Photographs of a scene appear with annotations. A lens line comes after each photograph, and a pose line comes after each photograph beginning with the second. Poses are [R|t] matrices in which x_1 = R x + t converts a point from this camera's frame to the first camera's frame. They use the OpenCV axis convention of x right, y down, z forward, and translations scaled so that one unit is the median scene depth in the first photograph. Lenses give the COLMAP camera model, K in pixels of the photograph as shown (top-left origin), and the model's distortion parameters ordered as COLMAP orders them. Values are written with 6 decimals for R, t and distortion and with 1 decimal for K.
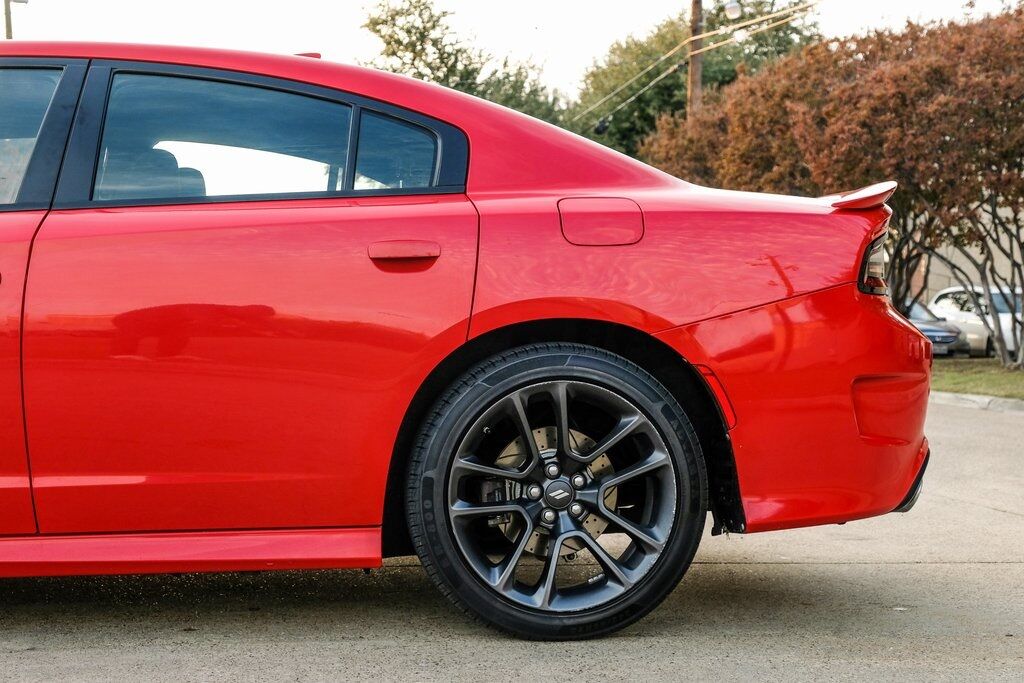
lens RADIAL K [[1657.5, 0, 514.9], [0, 1657.5, 341.7], [0, 0, 1]] dist [0.025853, 0.000000]
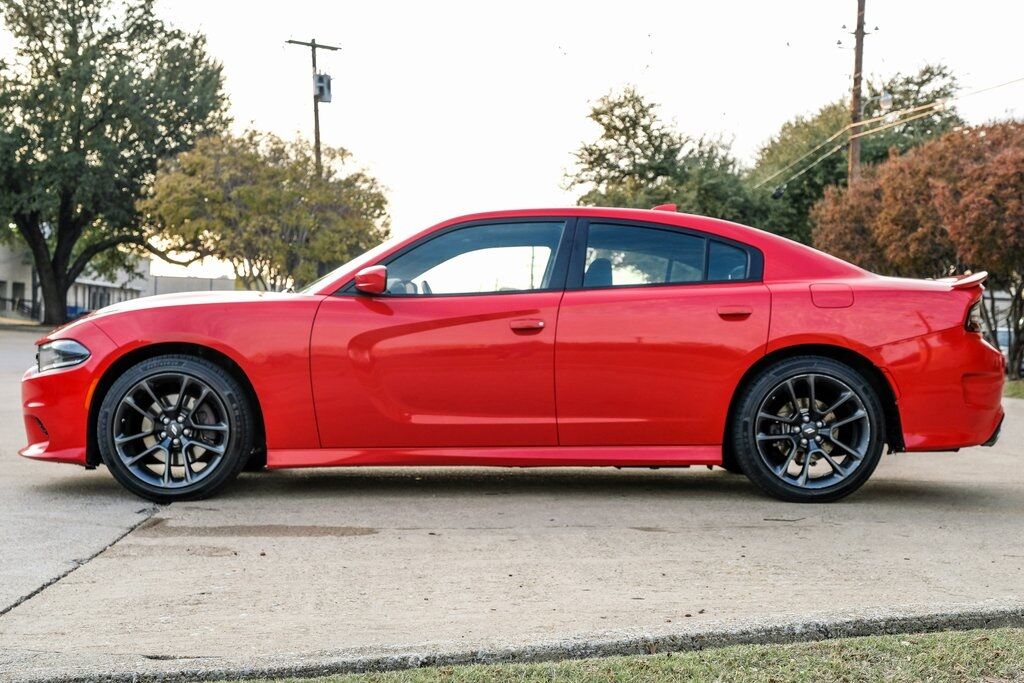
lens RADIAL K [[1476.2, 0, 492.2], [0, 1476.2, 354.0], [0, 0, 1]] dist [0.044836, 0.000000]
pose [[0.992264, 0.004612, -0.124062, -0.108377], [-0.005570, 0.999957, -0.007380, 0.011318], [0.124023, 0.008013, 0.992247, -0.676019]]
